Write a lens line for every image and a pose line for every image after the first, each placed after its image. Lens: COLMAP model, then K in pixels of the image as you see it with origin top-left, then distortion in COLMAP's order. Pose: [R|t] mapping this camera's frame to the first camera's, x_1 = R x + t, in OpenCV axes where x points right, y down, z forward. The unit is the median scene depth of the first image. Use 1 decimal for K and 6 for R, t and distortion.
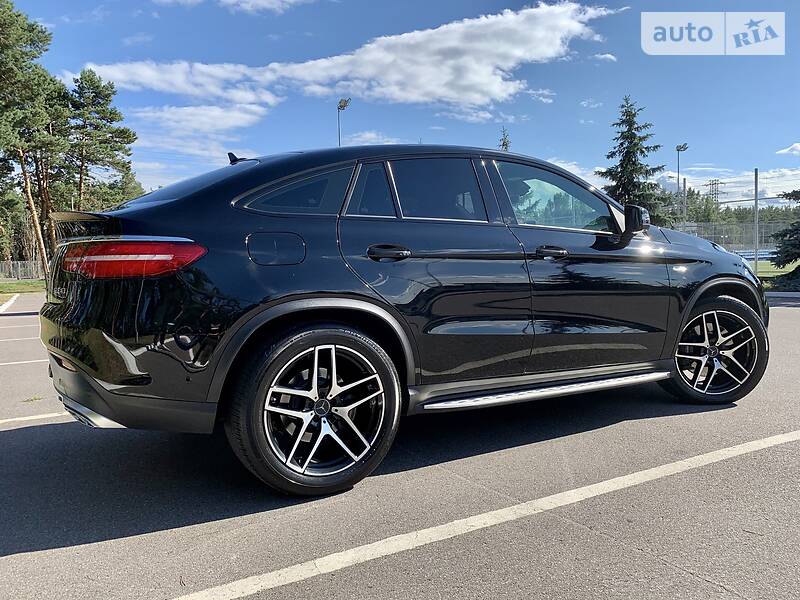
lens RADIAL K [[618.6, 0, 412.8], [0, 618.6, 298.7], [0, 0, 1]] dist [0.003724, -0.006059]
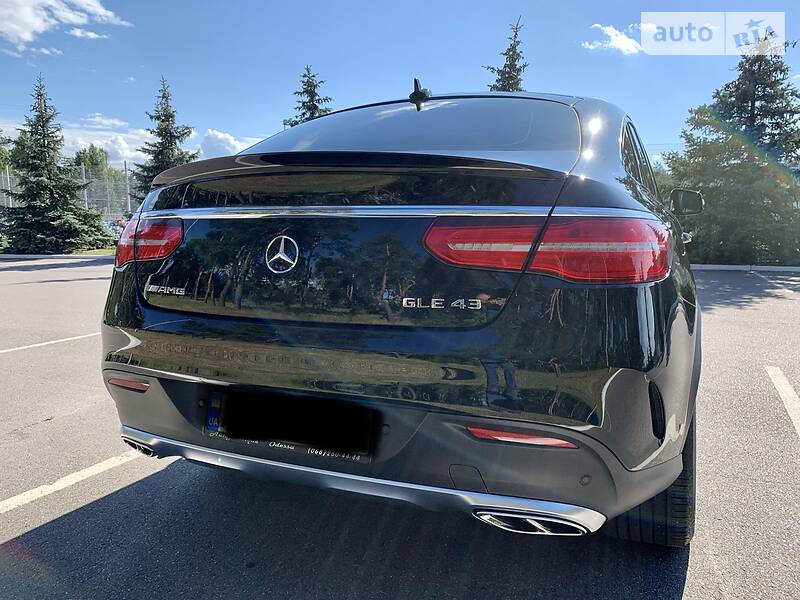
lens RADIAL K [[618.6, 0, 408.4], [0, 618.6, 291.3], [0, 0, 1]] dist [0.003724, -0.006059]
pose [[0.814411, -0.039555, 0.578939, -0.651369], [0.015454, 0.998799, 0.046501, -0.034819], [-0.580083, -0.028924, 0.814044, 0.411576]]
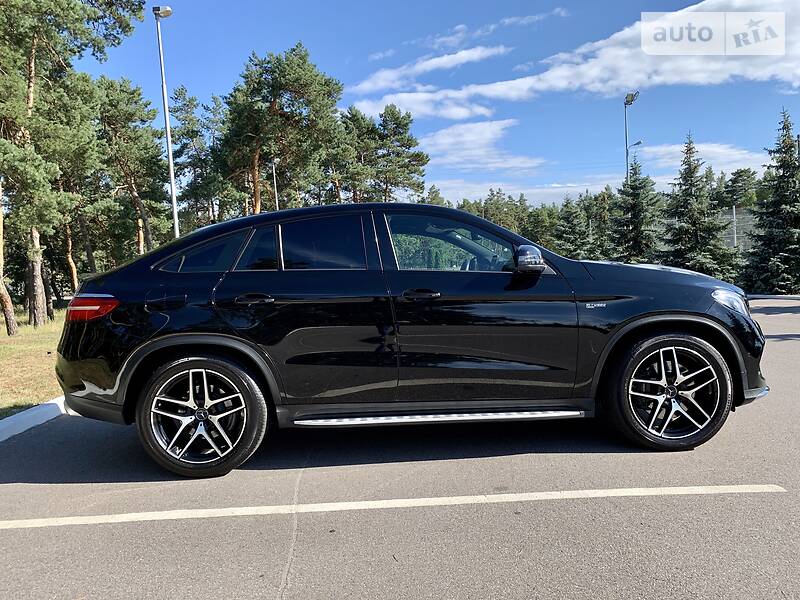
lens RADIAL K [[618.6, 0, 406.1], [0, 618.6, 305.0], [0, 0, 1]] dist [0.003724, -0.006059]
pose [[0.879234, 0.006607, -0.476344, 0.672946], [-0.004135, 0.999972, 0.006238, -0.057658], [0.476372, -0.003515, 0.879237, 0.005284]]
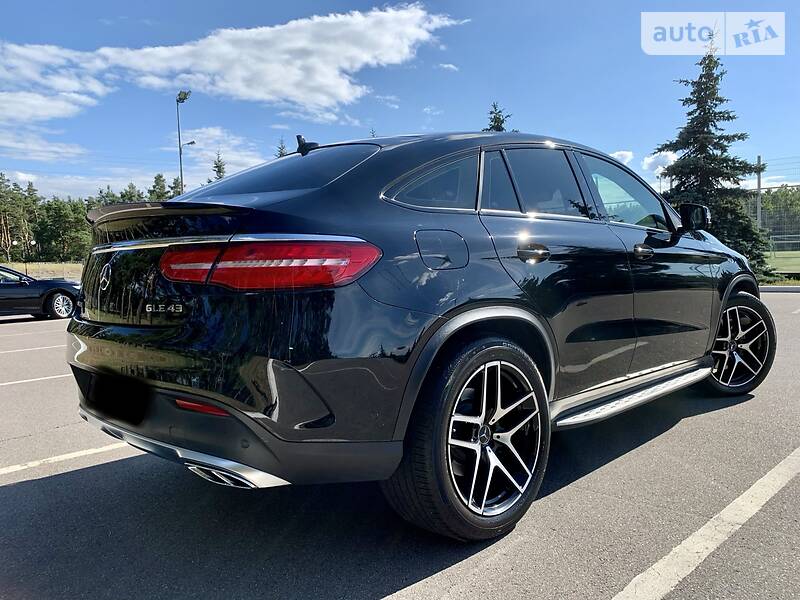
lens RADIAL K [[618.6, 0, 406.6], [0, 618.6, 294.1], [0, 0, 1]] dist [0.003724, -0.006059]
pose [[0.969647, -0.024736, 0.243256, -0.336781], [0.027123, 0.999611, -0.006469, -0.012018], [-0.243001, 0.012870, 0.969941, 0.143350]]
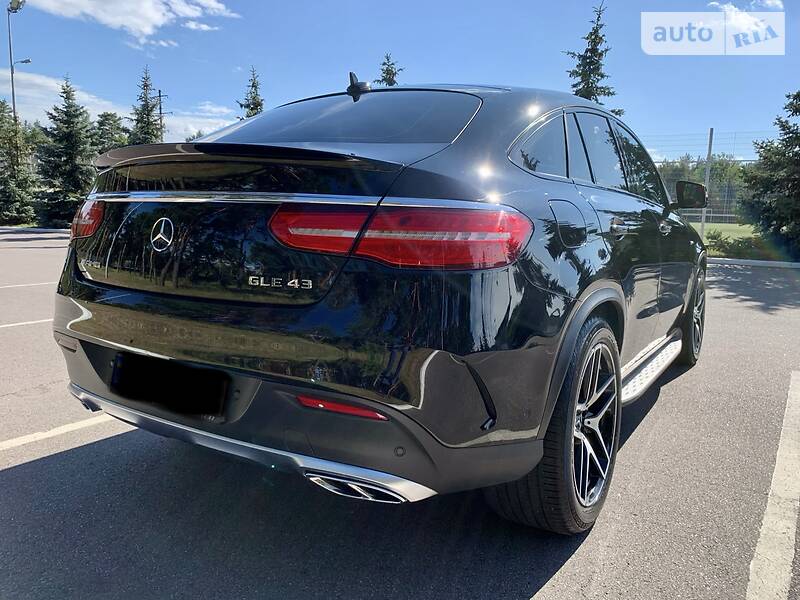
lens RADIAL K [[618.6, 0, 404.5], [0, 618.6, 286.6], [0, 0, 1]] dist [0.003724, -0.006059]
pose [[0.892660, -0.014208, 0.450507, -0.525553], [-0.014099, 0.998134, 0.059416, -0.032713], [-0.450511, -0.059390, 0.890793, 0.295196]]
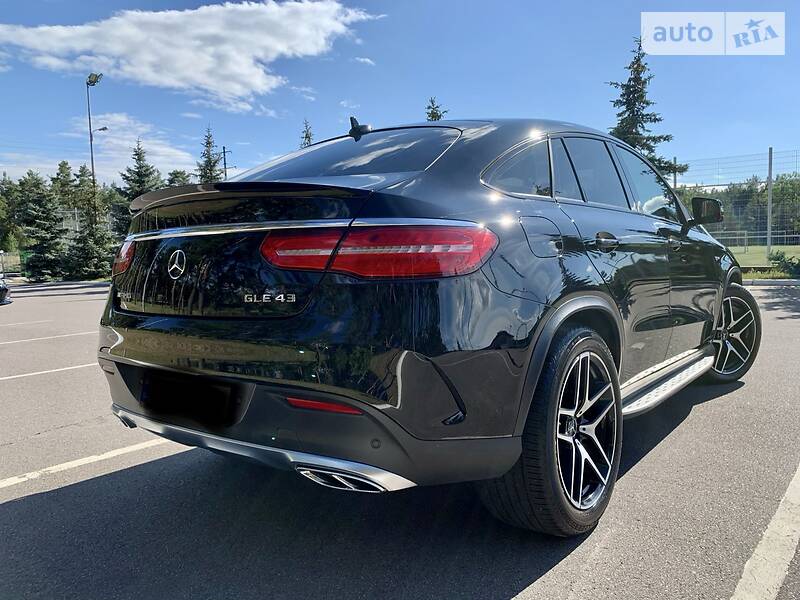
lens RADIAL K [[618.6, 0, 405.1], [0, 618.6, 285.7], [0, 0, 1]] dist [0.003724, -0.006059]
pose [[0.931615, -0.024872, 0.362595, -0.487692], [0.029272, 0.999549, -0.006645, -0.012645], [-0.362267, 0.016804, 0.931923, 0.220117]]
